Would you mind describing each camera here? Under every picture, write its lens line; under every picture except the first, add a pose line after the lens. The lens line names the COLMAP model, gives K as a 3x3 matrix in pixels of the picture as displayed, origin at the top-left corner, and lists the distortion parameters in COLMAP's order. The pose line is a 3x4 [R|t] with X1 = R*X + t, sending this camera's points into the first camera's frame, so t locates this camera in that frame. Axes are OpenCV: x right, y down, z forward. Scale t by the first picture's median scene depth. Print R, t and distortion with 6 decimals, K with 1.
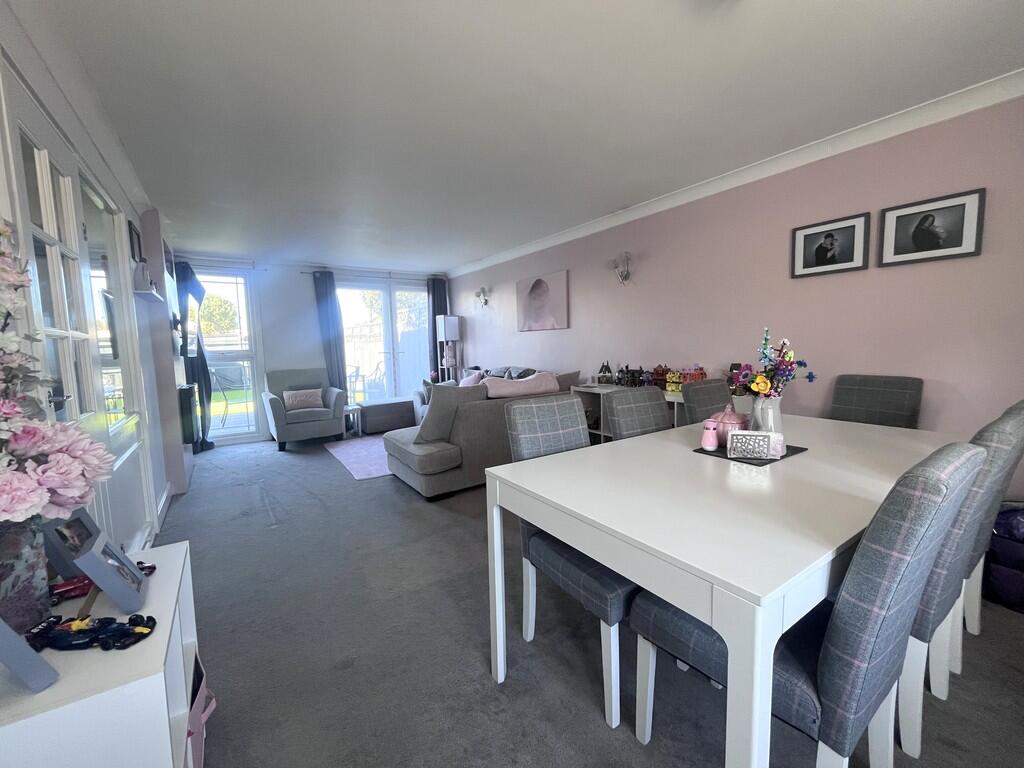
lens RADIAL K [[417.9, 0, 509.9], [0, 417.9, 385.7], [0, 0, 1]] dist [-0.002895, -0.000355]
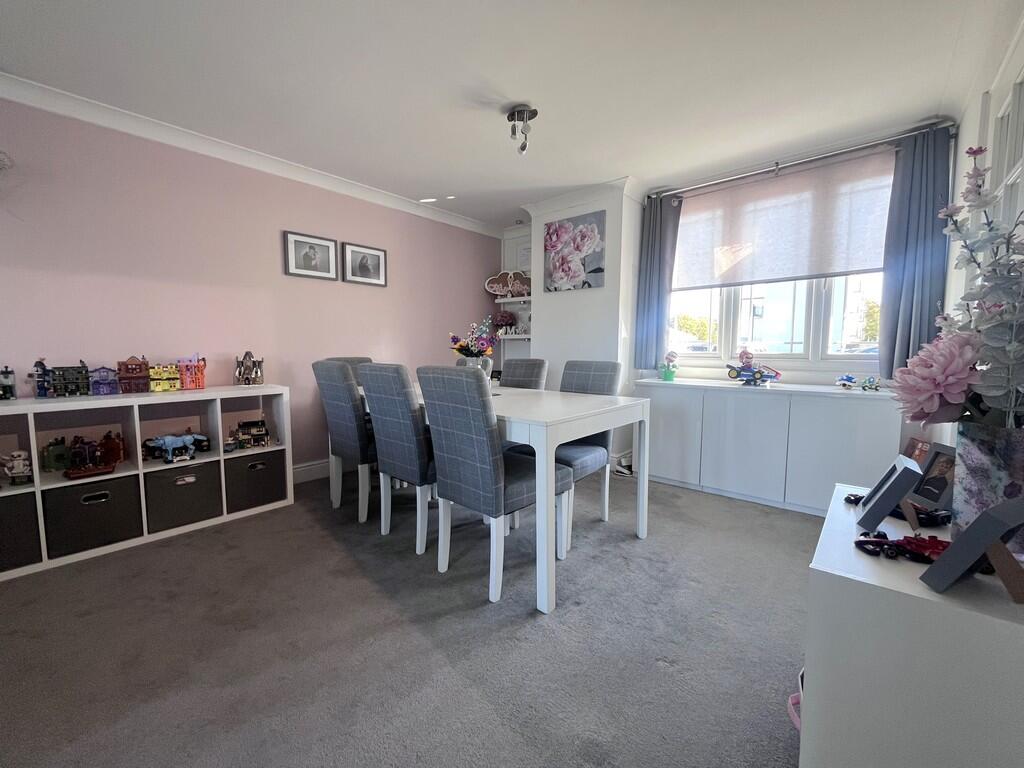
lens RADIAL K [[417.9, 0, 510.9], [0, 417.9, 380.7], [0, 0, 1]] dist [-0.002895, -0.000355]
pose [[-0.242261, -0.071203, 0.967595, -0.470818], [0.086308, 0.991768, 0.094591, -0.022390], [-0.966365, 0.106427, -0.234121, 0.573860]]
